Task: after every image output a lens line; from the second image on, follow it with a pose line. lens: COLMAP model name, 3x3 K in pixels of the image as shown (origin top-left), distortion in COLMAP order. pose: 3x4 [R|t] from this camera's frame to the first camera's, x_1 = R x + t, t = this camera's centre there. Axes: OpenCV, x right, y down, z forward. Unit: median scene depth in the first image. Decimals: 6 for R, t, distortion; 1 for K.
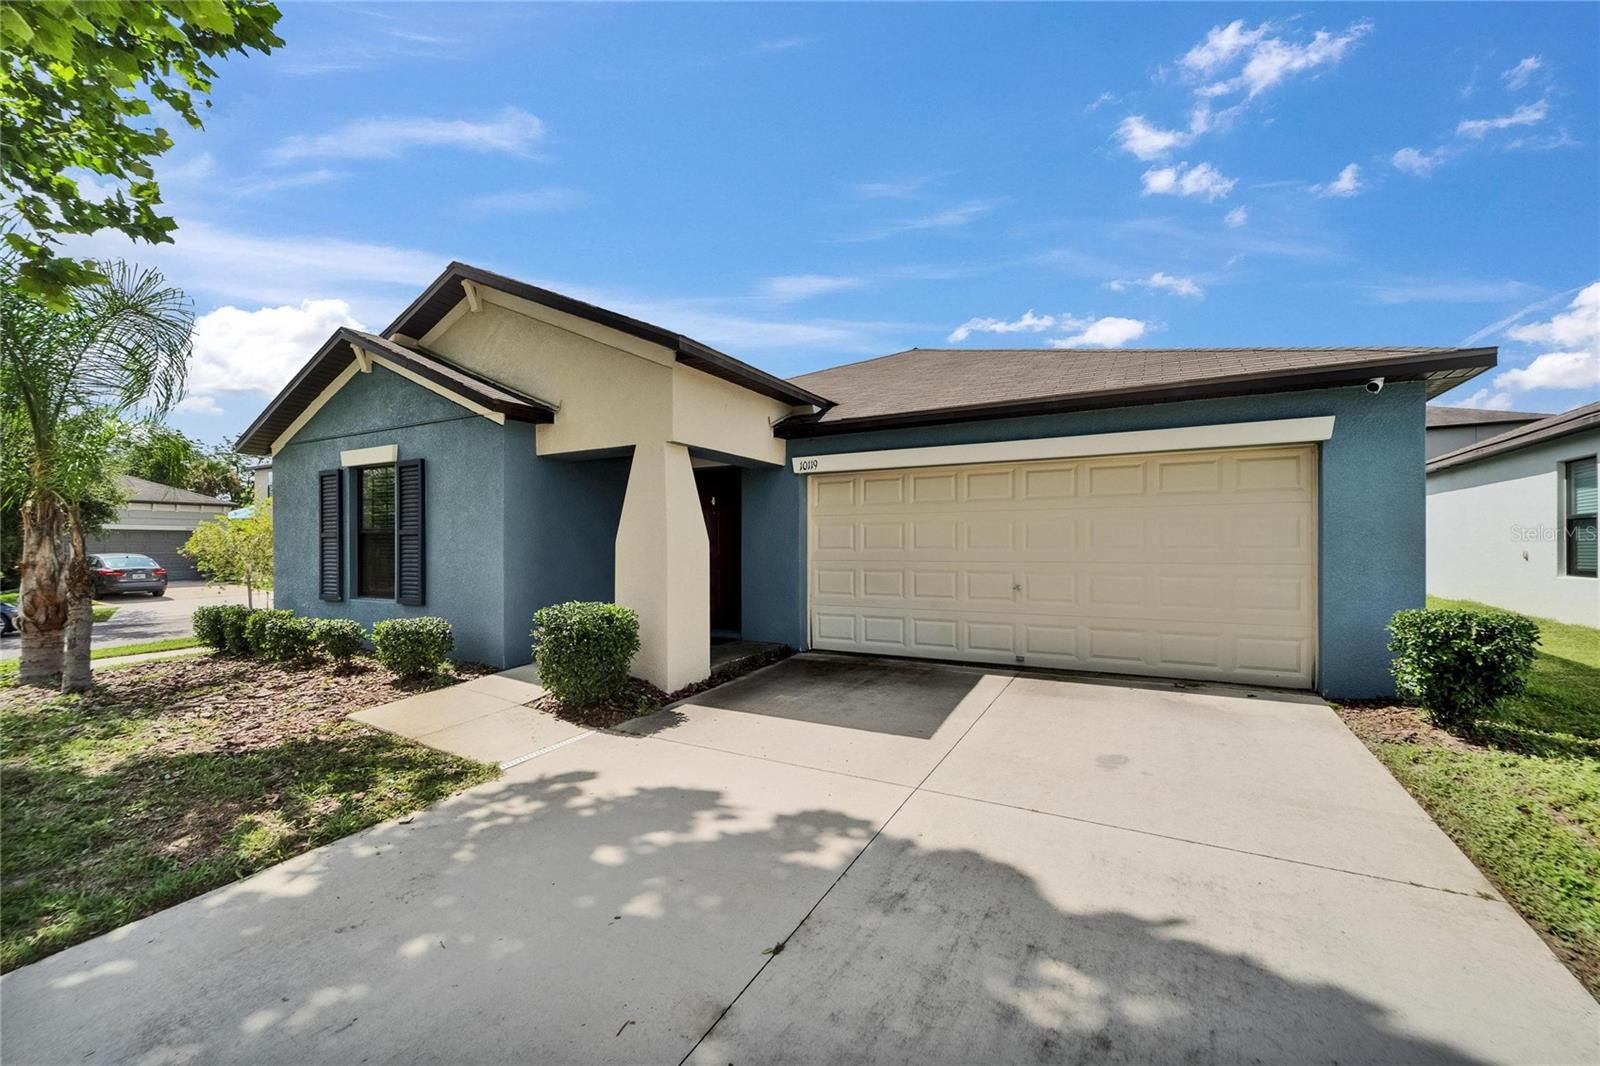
lens RADIAL K [[658.3, 0, 787.7], [0, 658.3, 546.0], [0, 0, 1]] dist [0.000254, 0.000015]
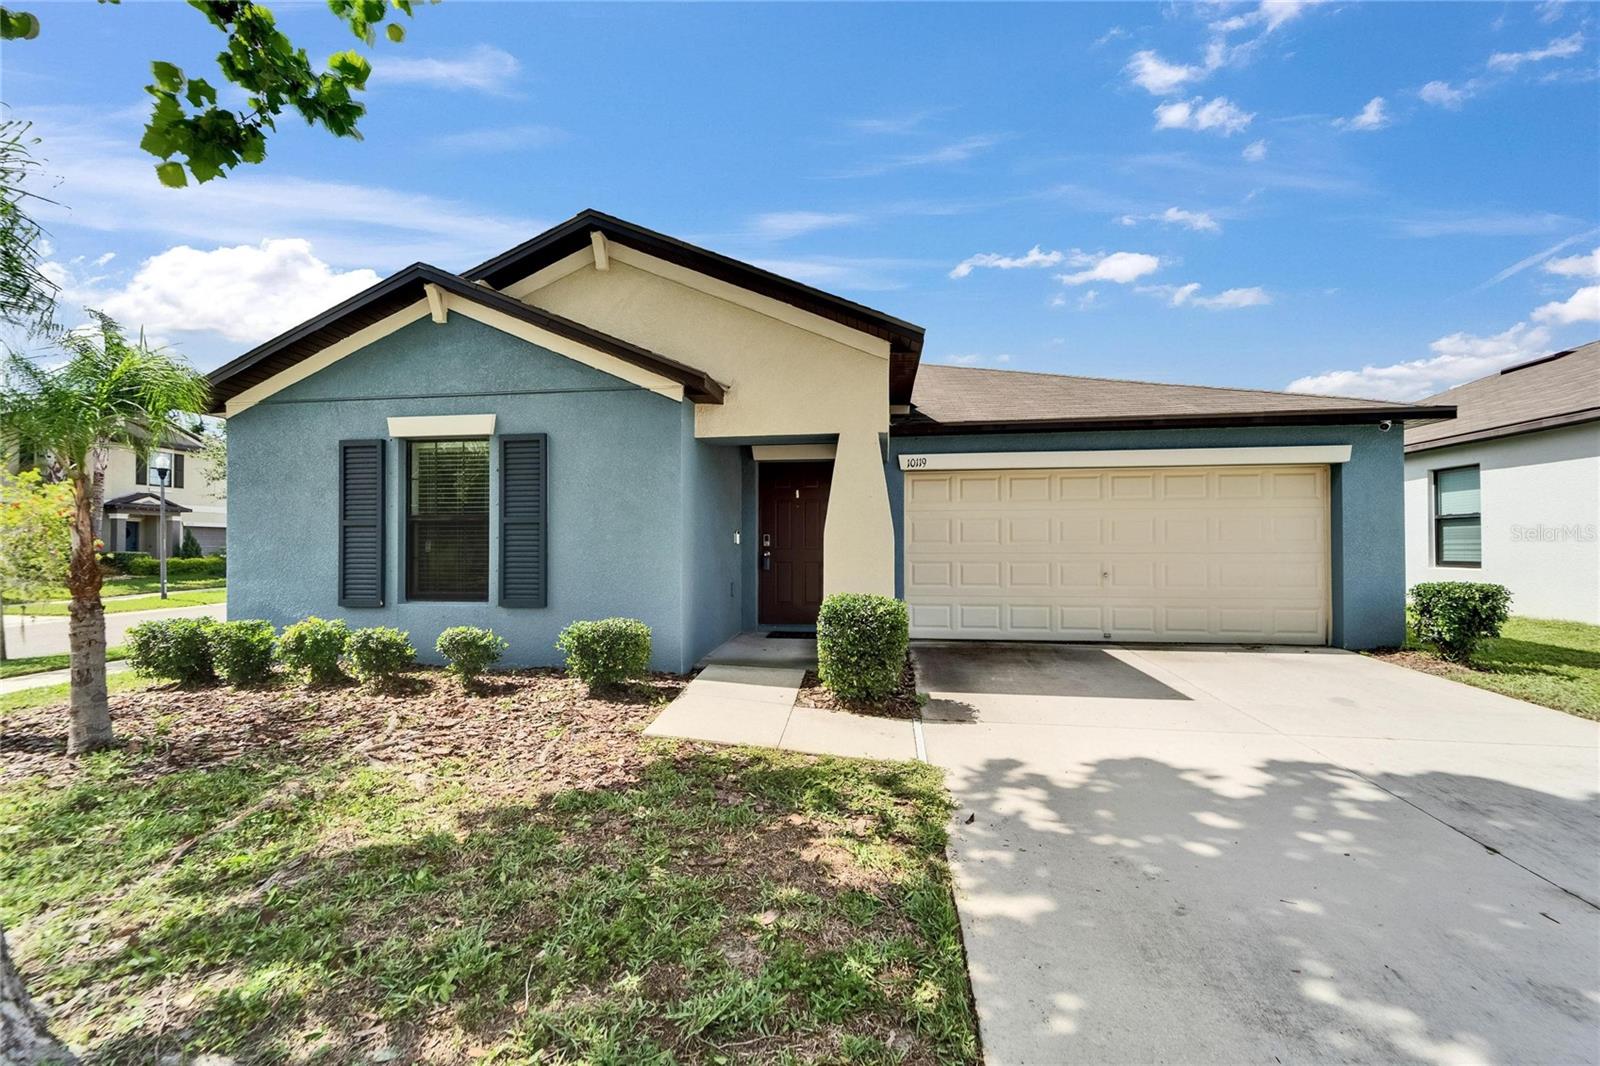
lens RADIAL K [[644.1, 0, 793.5], [0, 644.1, 540.1], [0, 0, 1]] dist [-0.001539, 0.000013]
pose [[0.934499, 0.004872, 0.355933, -0.581087], [-0.000915, 0.999936, -0.011282, 0.014428], [-0.355965, 0.010218, 0.934443, 0.122070]]
